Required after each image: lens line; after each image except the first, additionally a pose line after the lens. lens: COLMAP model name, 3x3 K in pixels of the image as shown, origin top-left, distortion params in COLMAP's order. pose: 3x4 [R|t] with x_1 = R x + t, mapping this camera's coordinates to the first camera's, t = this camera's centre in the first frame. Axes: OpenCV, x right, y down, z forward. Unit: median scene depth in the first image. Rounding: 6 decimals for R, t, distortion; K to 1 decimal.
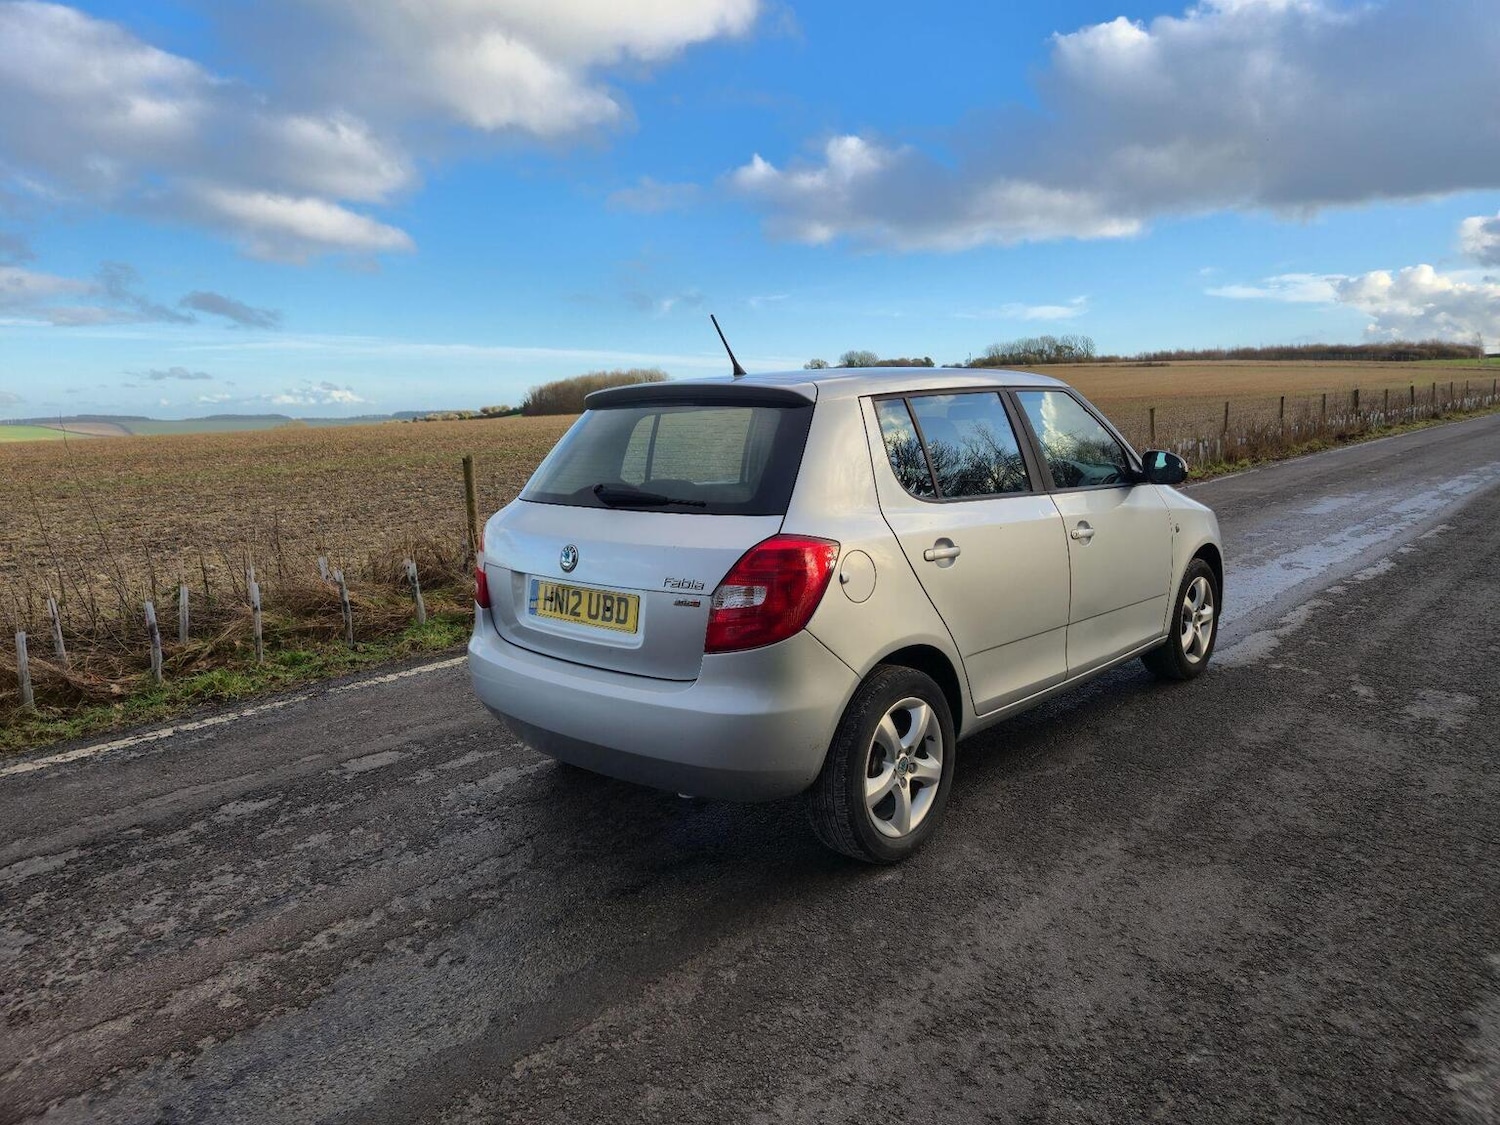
lens RADIAL K [[1041.9, 0, 745.0], [0, 1041.9, 524.4], [0, 0, 1]] dist [0.049431, 0.000180]
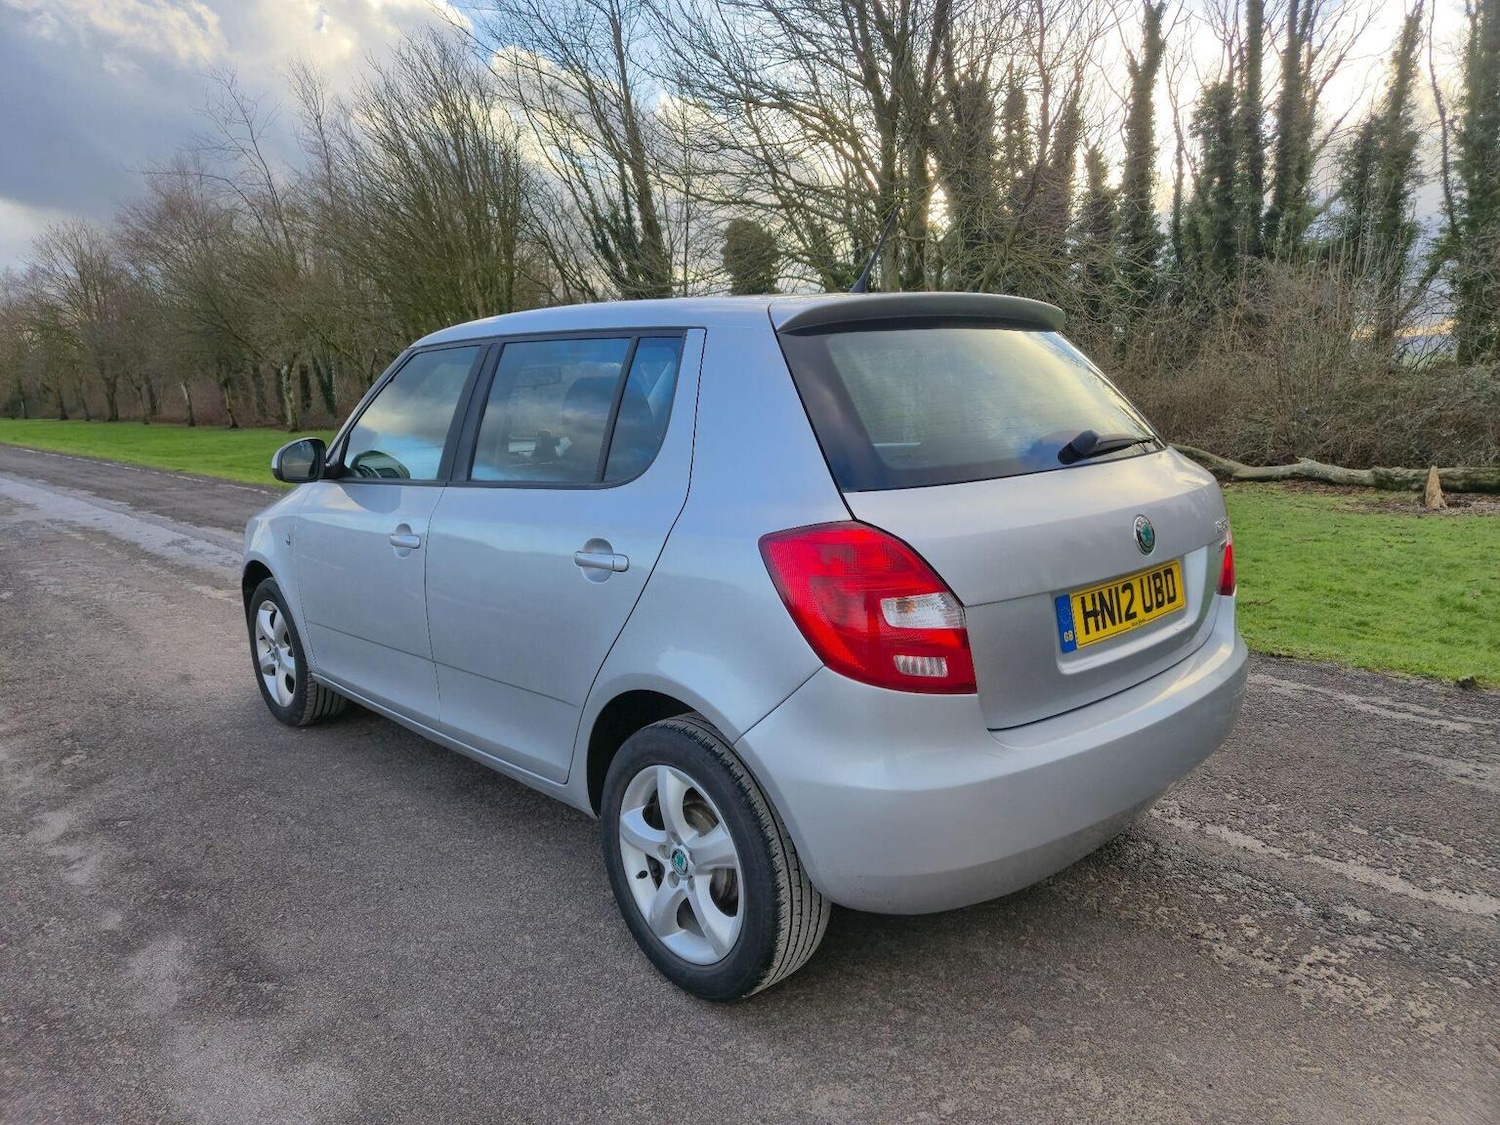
lens RADIAL K [[1010.4, 0, 750.0], [0, 1010.4, 562.5], [0, 0, 1]] dist [0.080358, -0.065033]
pose [[0.078665, -0.151025, 0.985395, -0.752988], [0.148784, 0.979166, 0.138193, -0.071387], [-0.985736, 0.135740, 0.099496, 1.051915]]
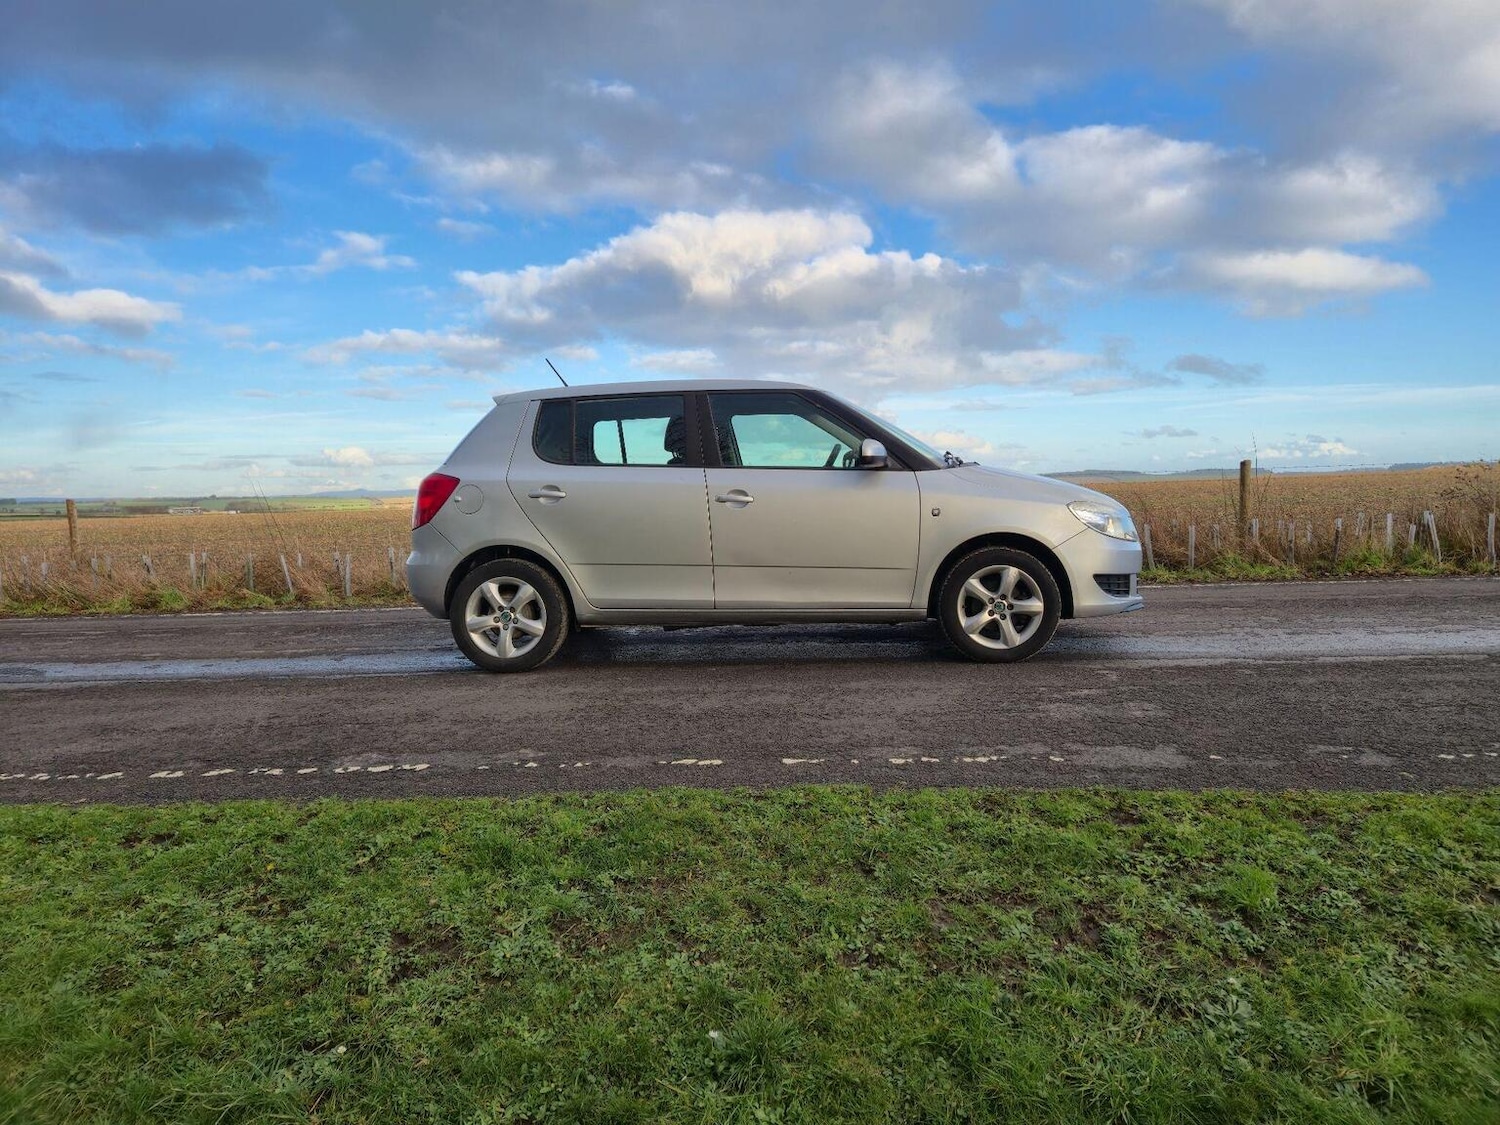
lens RADIAL K [[1013.8, 0, 754.0], [0, 1013.8, 559.5], [0, 0, 1]] dist [0.070298, -0.058644]
pose [[0.623714, 0.067974, -0.778691, 1.493148], [-0.081317, 0.996449, 0.021850, 0.062598], [0.777411, 0.049693, 0.627027, 0.241423]]
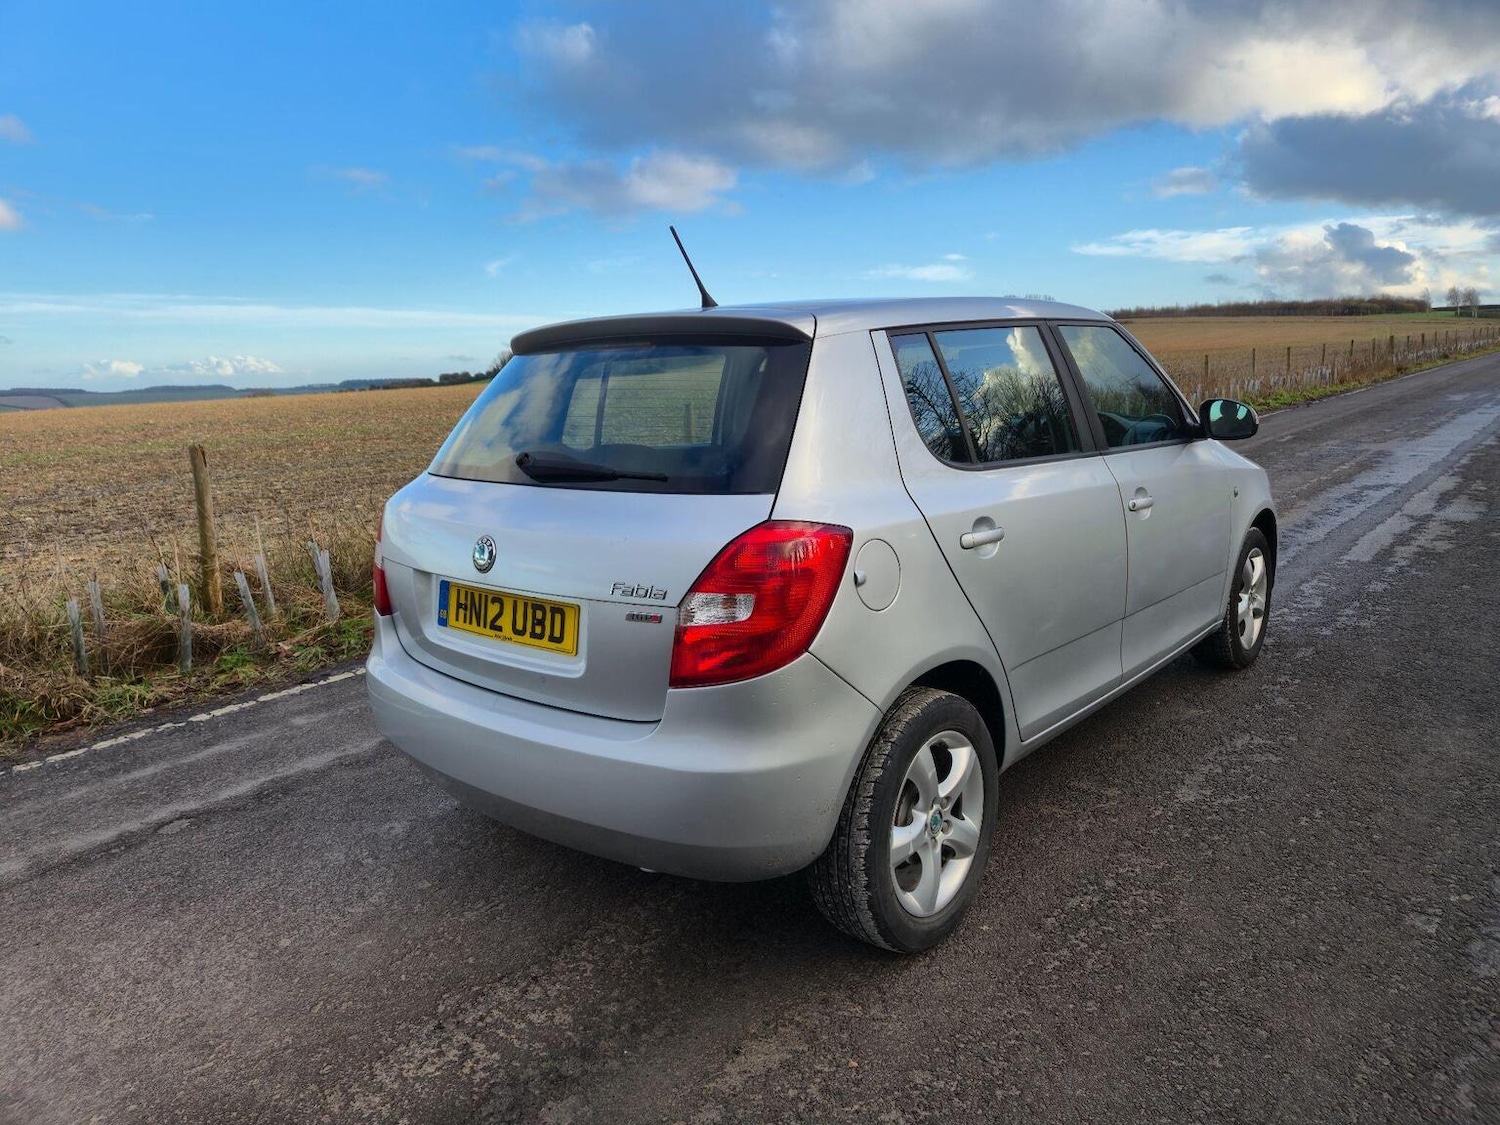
lens RADIAL K [[1012.9, 0, 746.8], [0, 1012.9, 550.2], [0, 0, 1]] dist [0.075197, -0.059064]
pose [[0.999407, -0.017695, 0.029534, -0.003428], [0.015797, 0.997870, 0.063300, -0.011517], [-0.030591, -0.062796, 0.997557, 0.242600]]
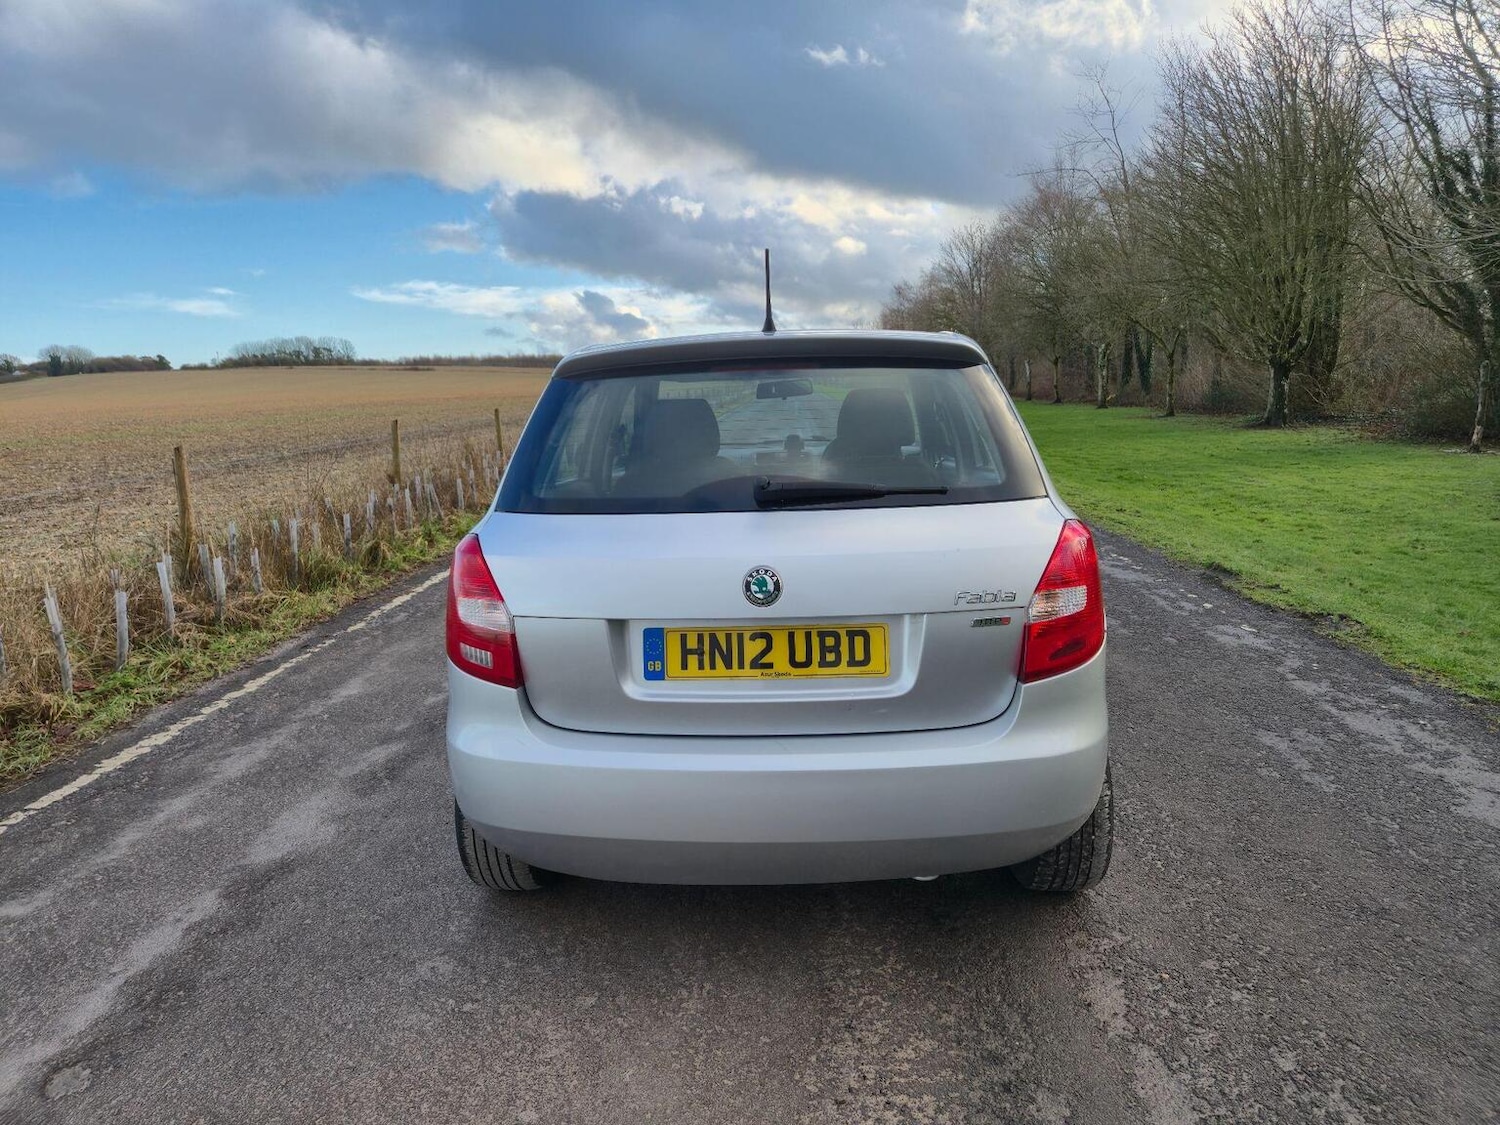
lens RADIAL K [[1011.7, 0, 745.4], [0, 1011.7, 557.7], [0, 0, 1]] dist [0.083075, -0.071306]
pose [[0.774855, -0.104469, 0.623447, -0.519271], [0.084855, 0.994513, 0.061185, -0.024251], [-0.626418, 0.005493, 0.779468, 0.433522]]
